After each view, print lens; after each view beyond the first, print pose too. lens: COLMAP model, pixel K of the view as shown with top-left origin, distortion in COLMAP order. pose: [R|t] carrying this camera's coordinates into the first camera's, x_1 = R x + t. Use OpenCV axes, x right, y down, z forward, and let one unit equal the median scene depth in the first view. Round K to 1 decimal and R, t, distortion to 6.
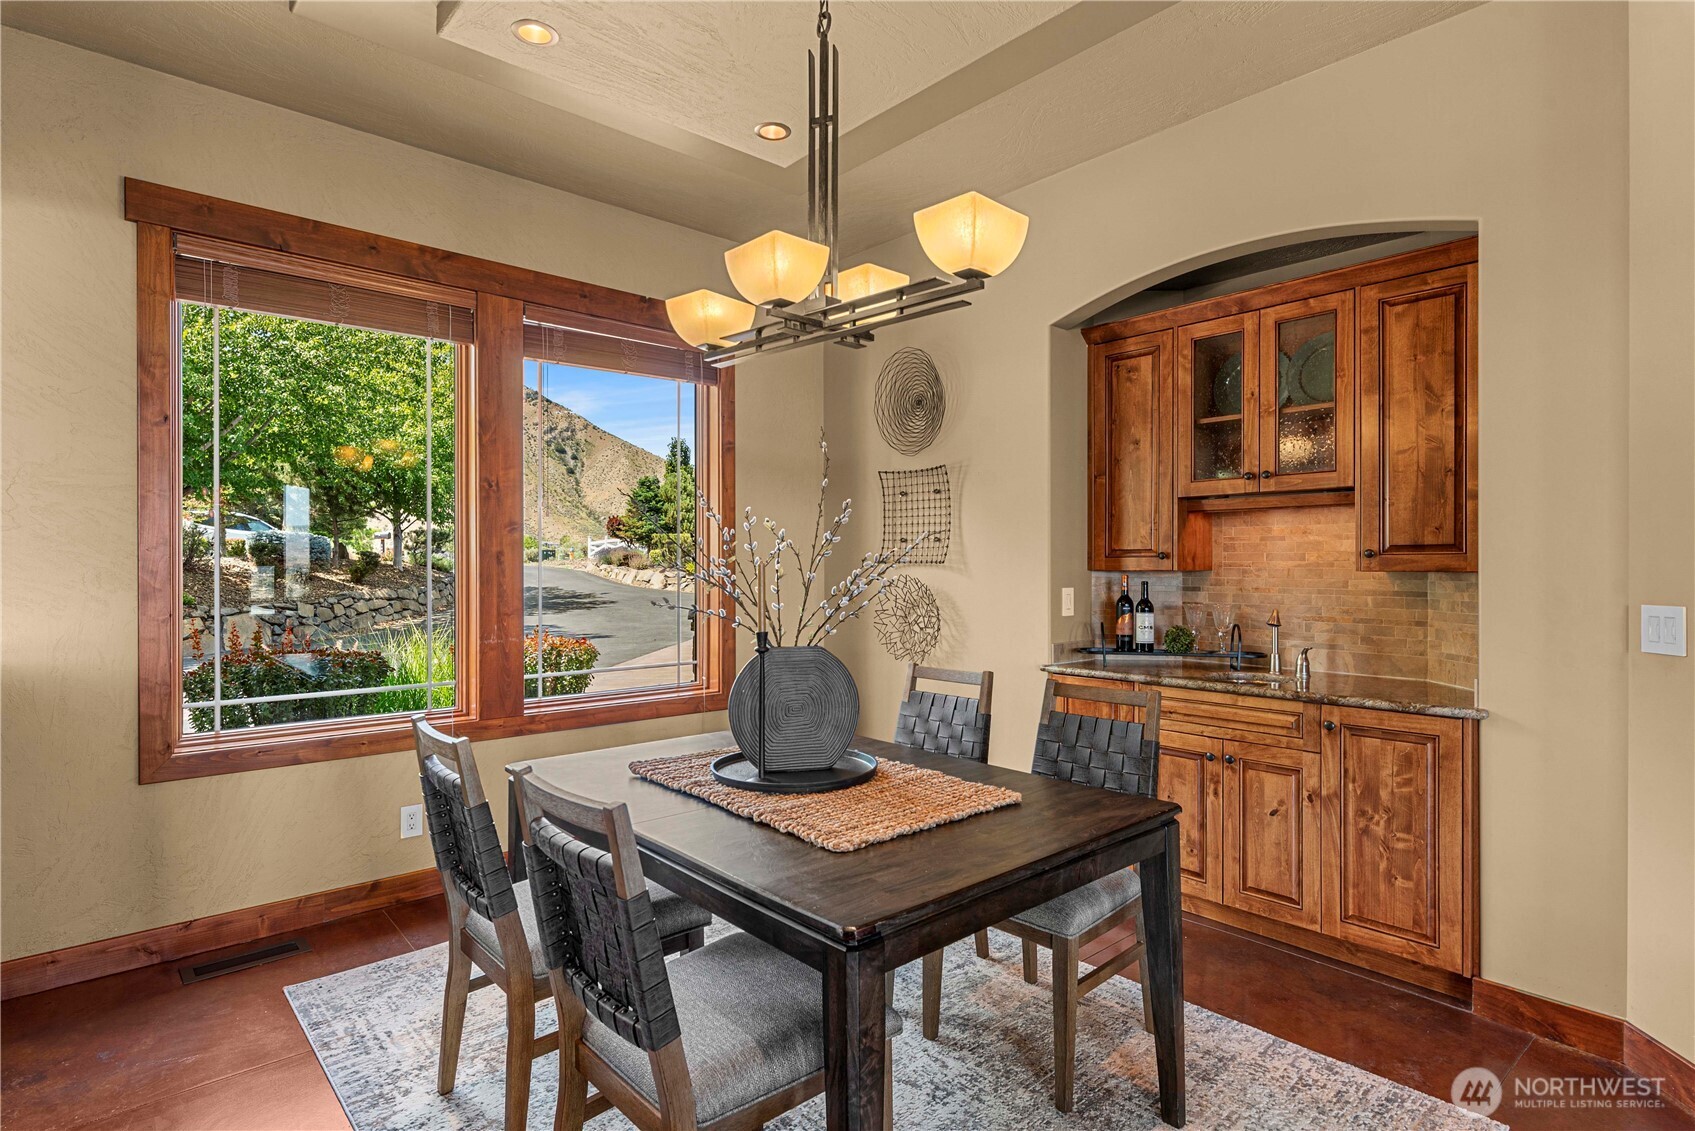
lens RADIAL K [[847.0, 0, 857.1], [0, 847.0, 574.6], [0, 0, 1]] dist [-0.000877, -0.000079]
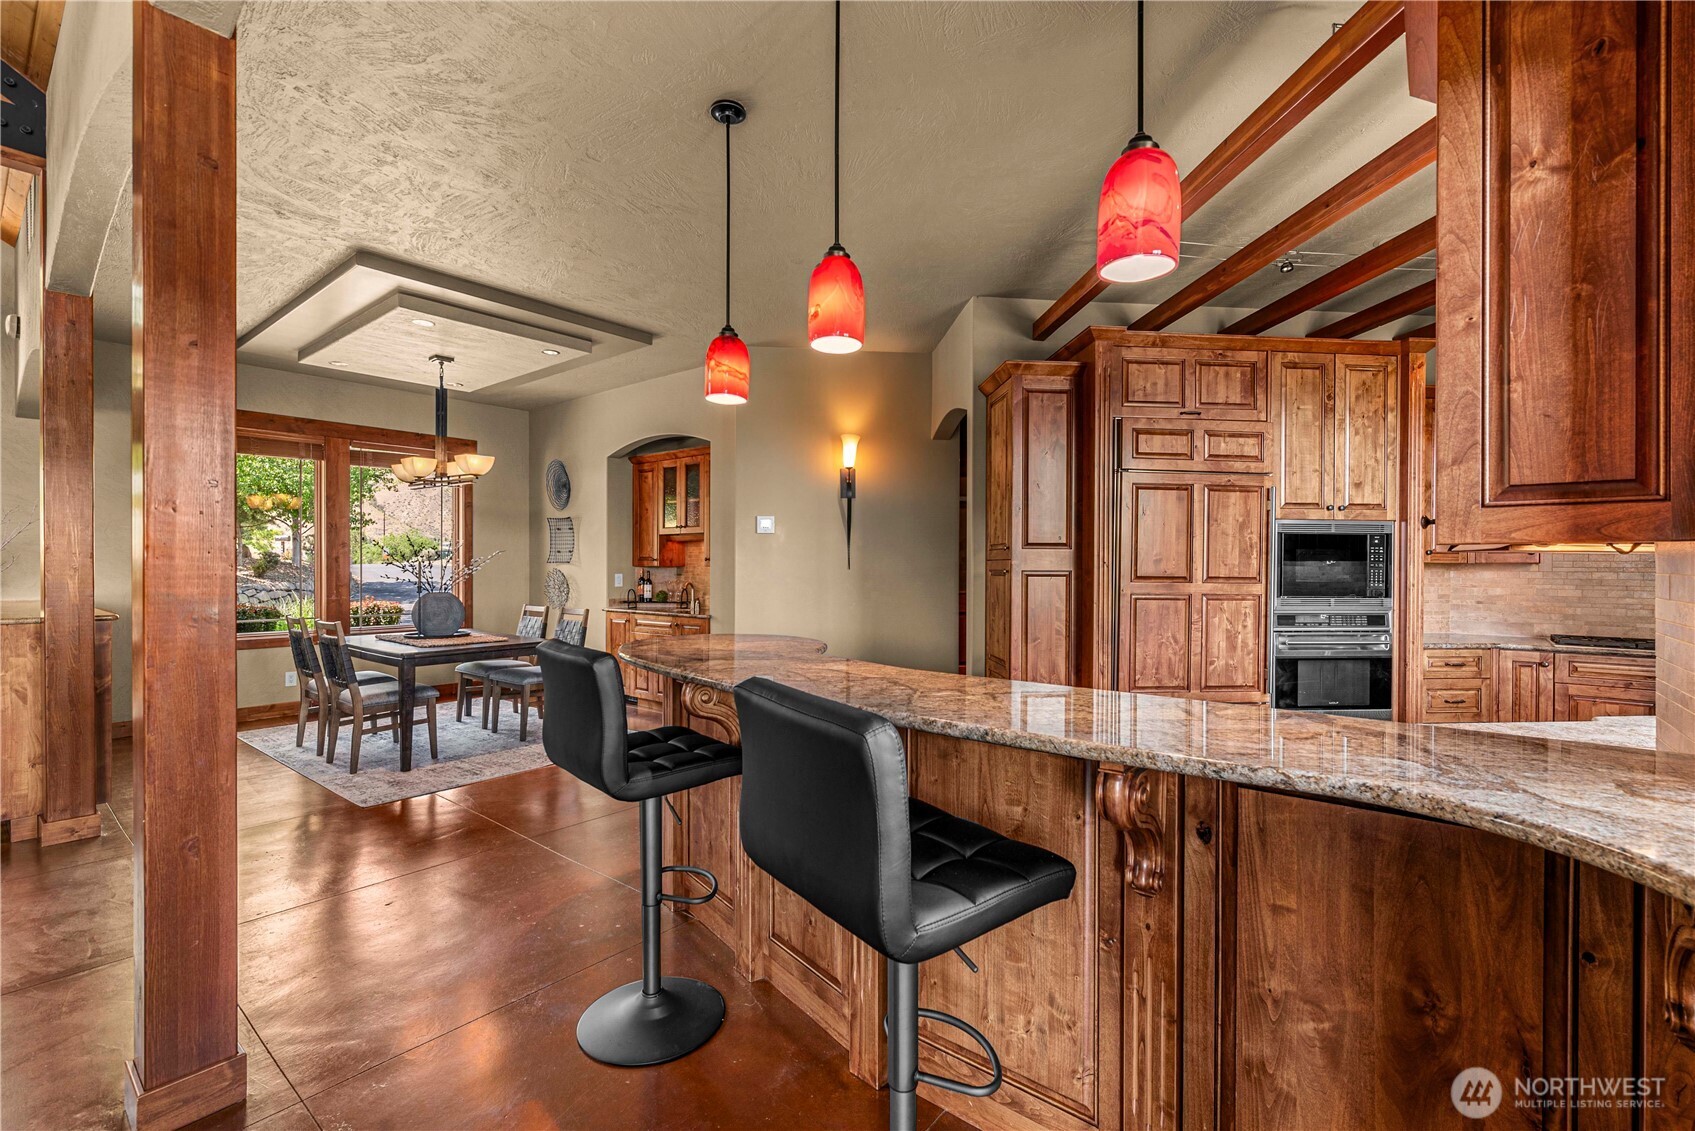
lens RADIAL K [[720.3, 0, 854.5], [0, 720.3, 573.9], [0, 0, 1]] dist [0.001926, -0.000032]
pose [[0.987565, 0.000897, 0.157208, 0.563034], [-0.001155, 0.999998, 0.001552, 0.011765], [-0.157206, -0.001714, 0.987564, -0.973691]]
